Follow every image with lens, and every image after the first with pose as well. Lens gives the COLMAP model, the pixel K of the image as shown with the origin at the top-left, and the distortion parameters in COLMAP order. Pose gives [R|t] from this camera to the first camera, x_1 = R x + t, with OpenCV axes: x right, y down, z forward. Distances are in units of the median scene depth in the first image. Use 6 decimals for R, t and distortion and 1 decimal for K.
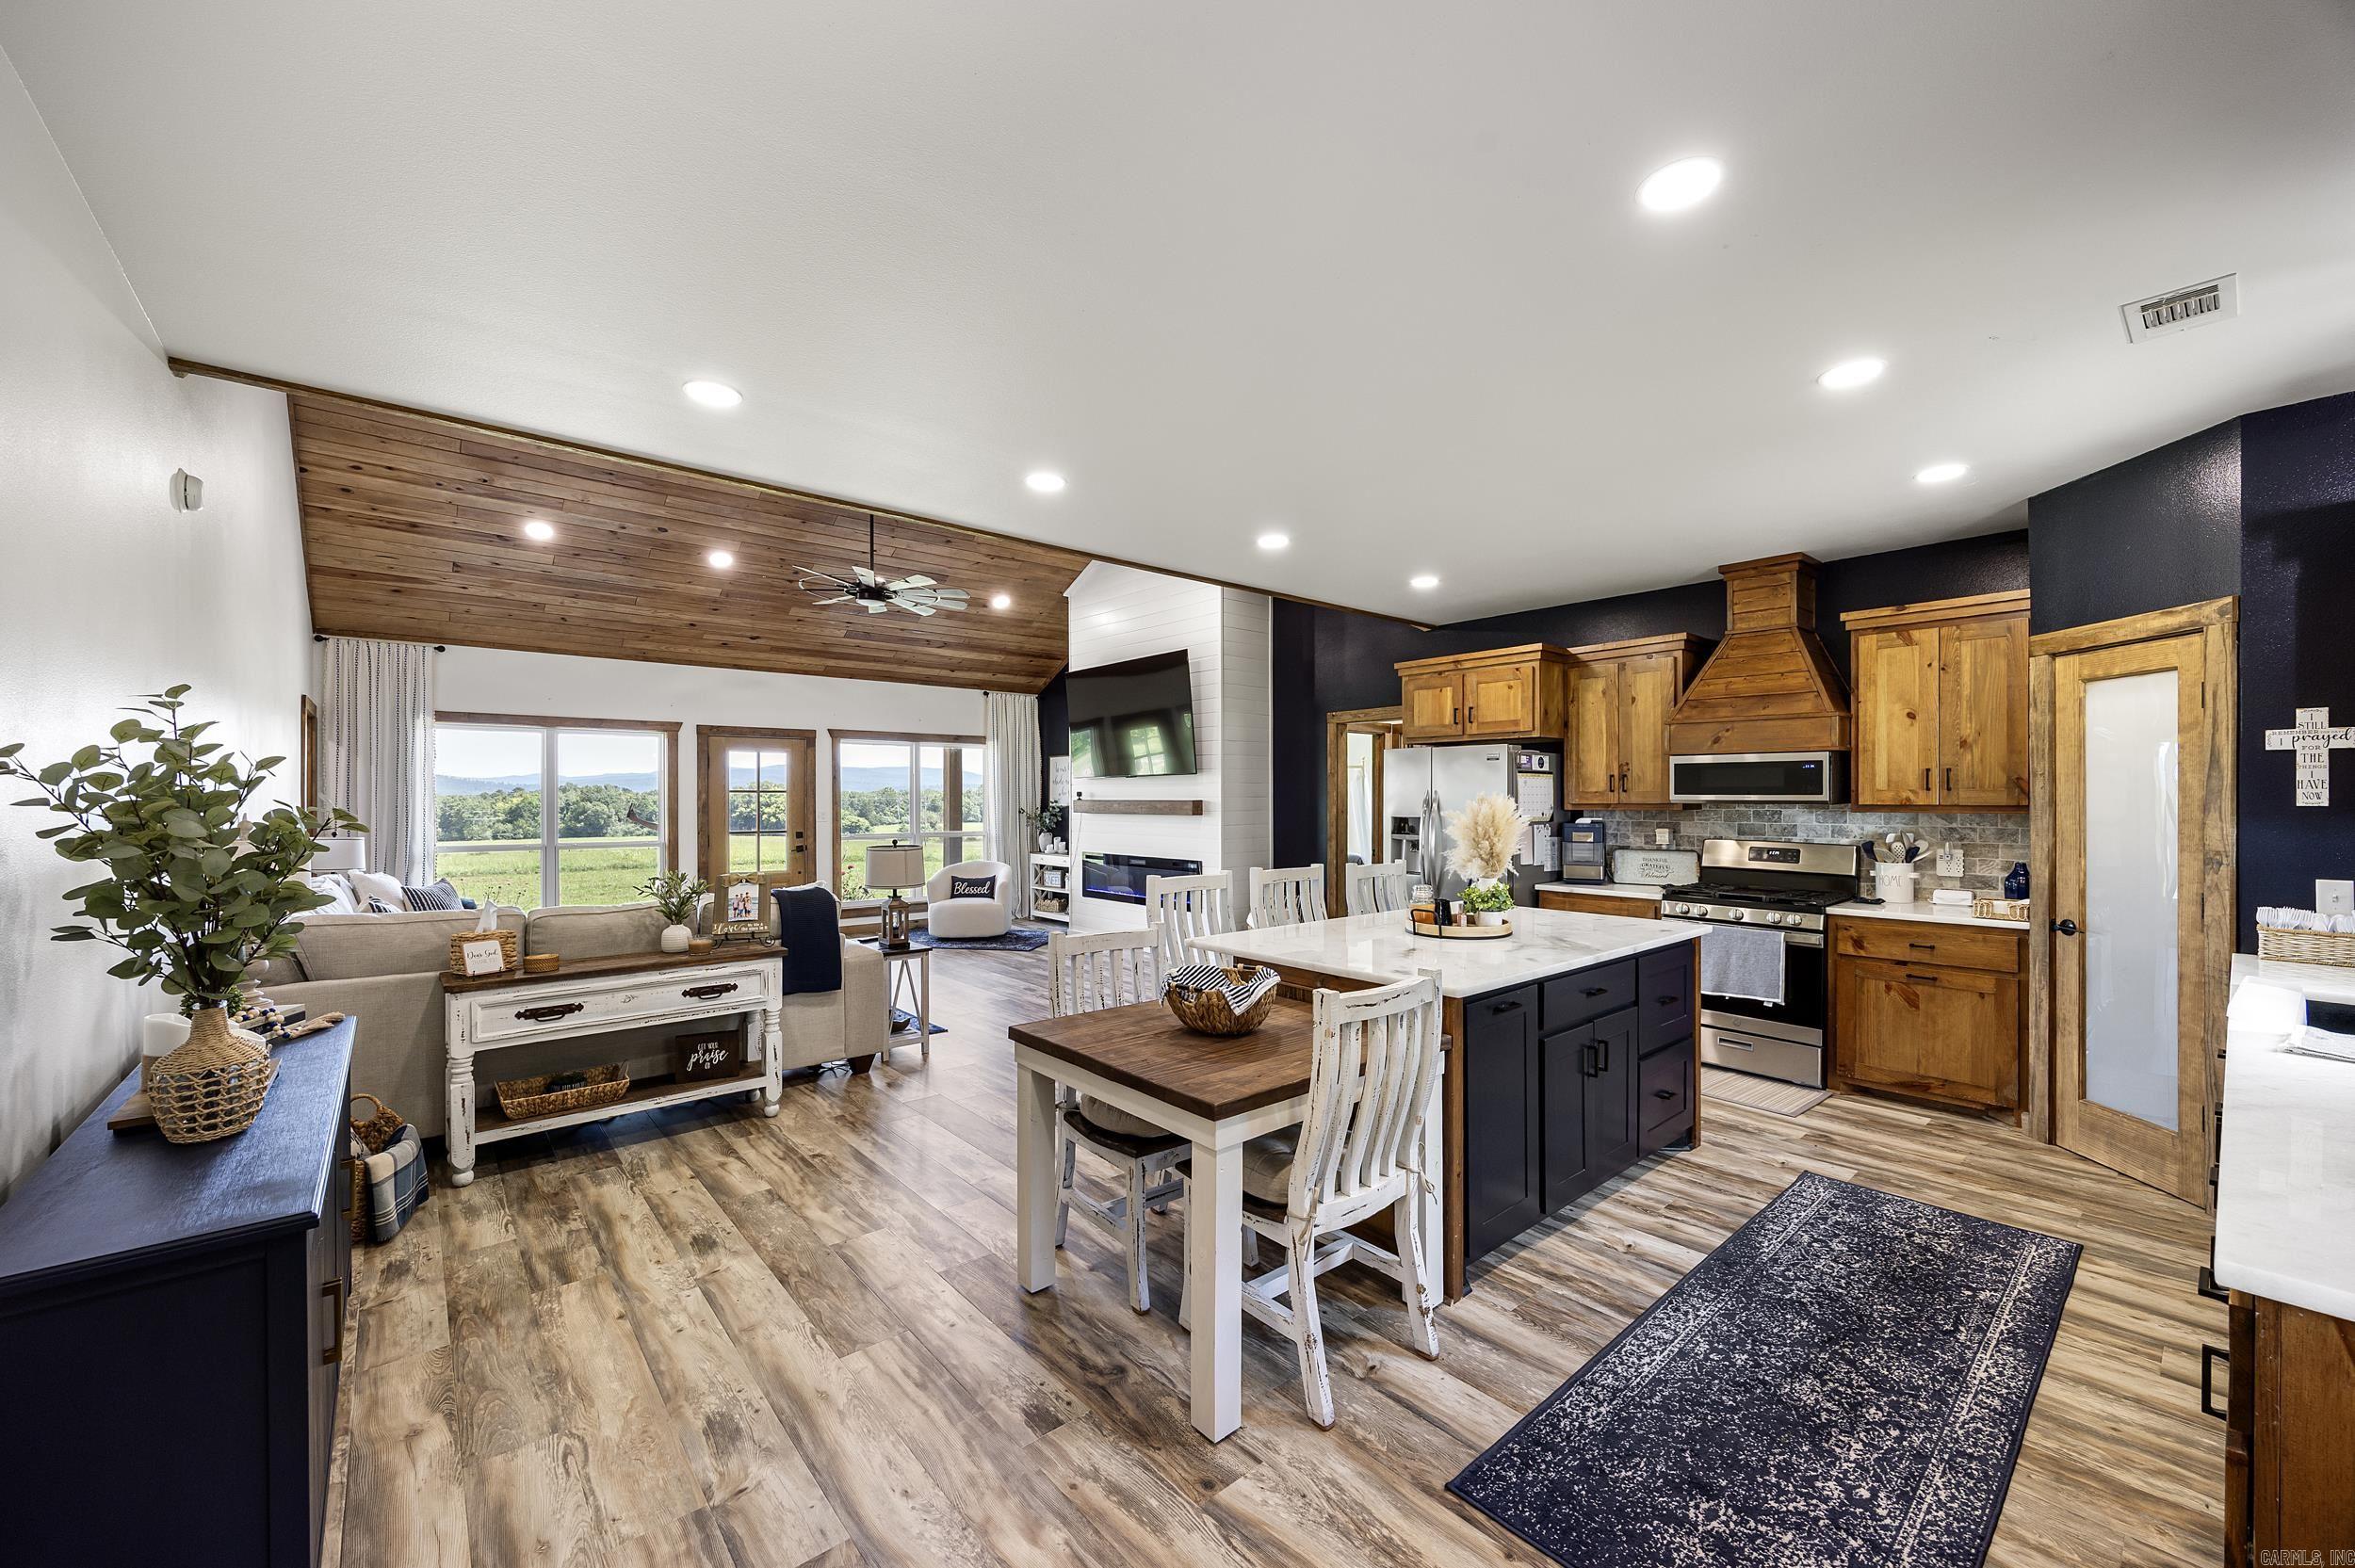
lens RADIAL K [[899.7, 0, 1194.5], [0, 899.7, 795.4], [0, 0, 1]] dist [-0.002782, -0.000839]
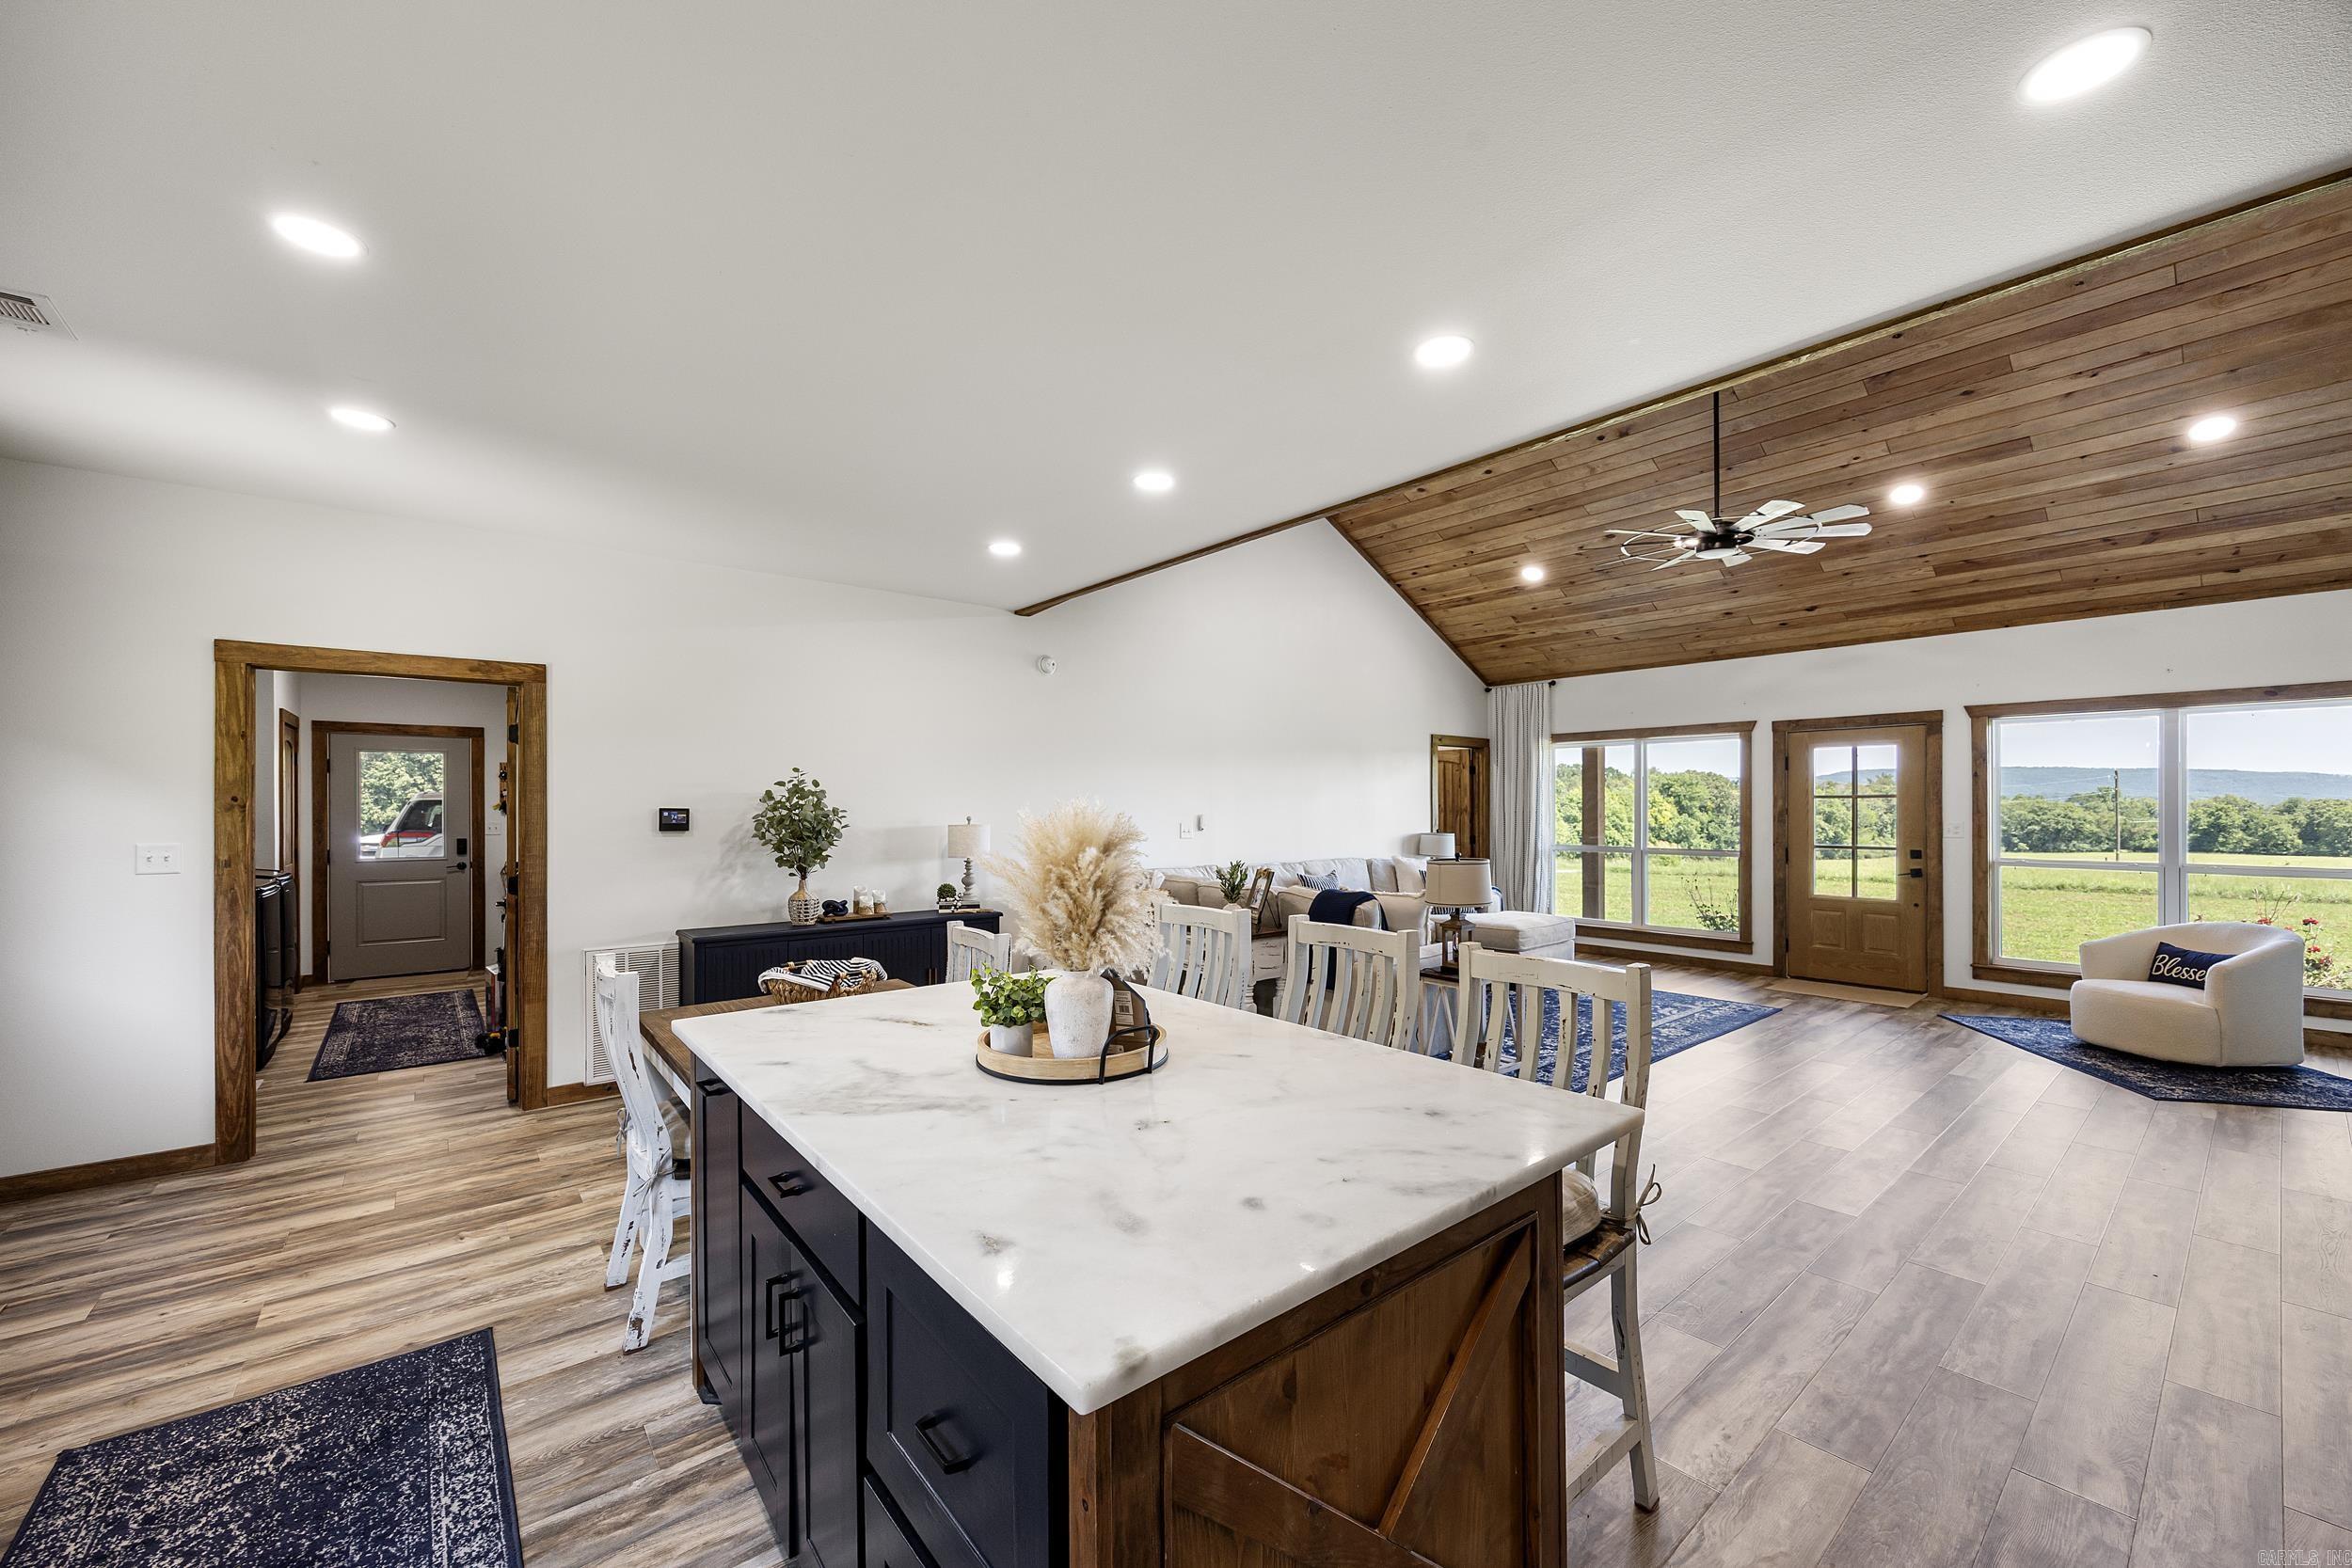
lens RADIAL K [[898.6, 0, 1174.7], [0, 898.6, 807.2], [0, 0, 1]] dist [-0.002782, -0.000839]
pose [[-0.019476, 0.003129, -0.999805, 0.394218], [0.006330, 0.999975, 0.003007, -0.001238], [0.999790, -0.006270, -0.019496, 0.507396]]
